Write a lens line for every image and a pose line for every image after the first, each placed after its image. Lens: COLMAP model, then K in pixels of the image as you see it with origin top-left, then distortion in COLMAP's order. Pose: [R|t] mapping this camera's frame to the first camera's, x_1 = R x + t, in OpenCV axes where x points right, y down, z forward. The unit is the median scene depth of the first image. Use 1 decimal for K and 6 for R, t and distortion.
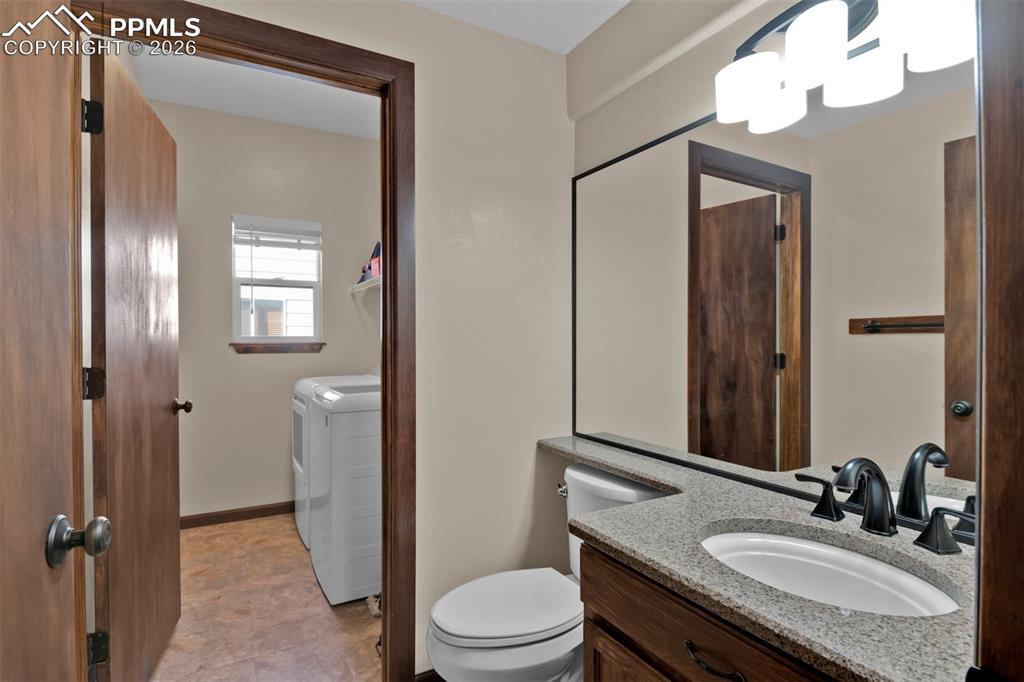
lens RADIAL K [[455.9, 0, 504.4], [0, 455.9, 342.5], [0, 0, 1]] dist [-0.014182, -0.001584]
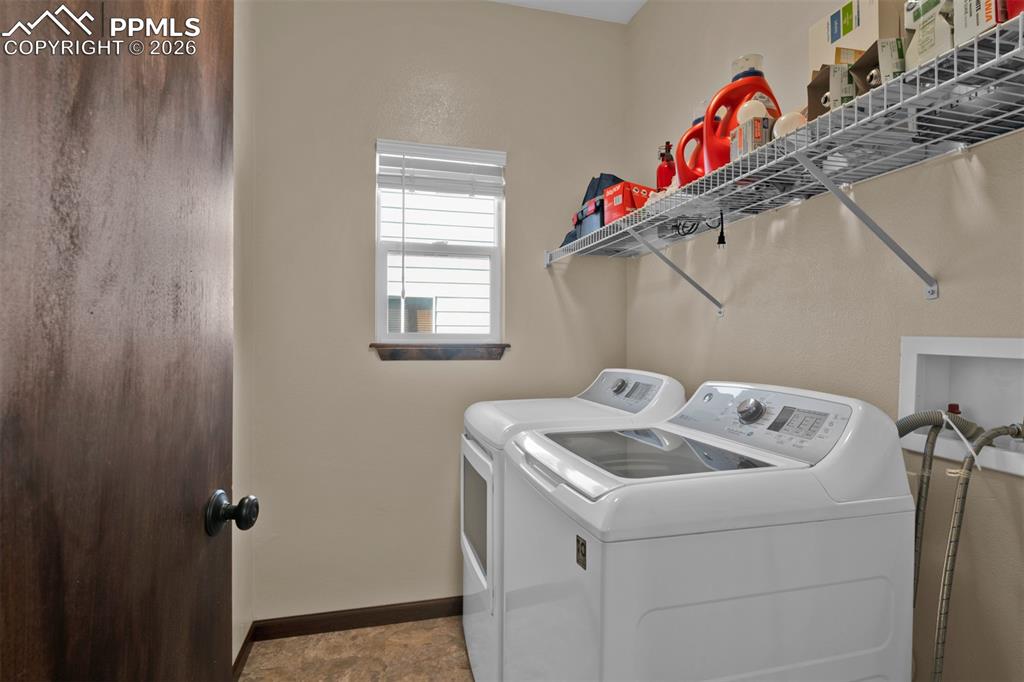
lens RADIAL K [[493.8, 0, 513.0], [0, 493.8, 341.5], [0, 0, 1]] dist [-0.003446, 0.000050]
pose [[0.959193, 0.004777, -0.282711, -0.208921], [-0.006512, 0.999965, -0.005201, 0.000687], [0.282676, 0.006830, 0.959191, 0.373854]]
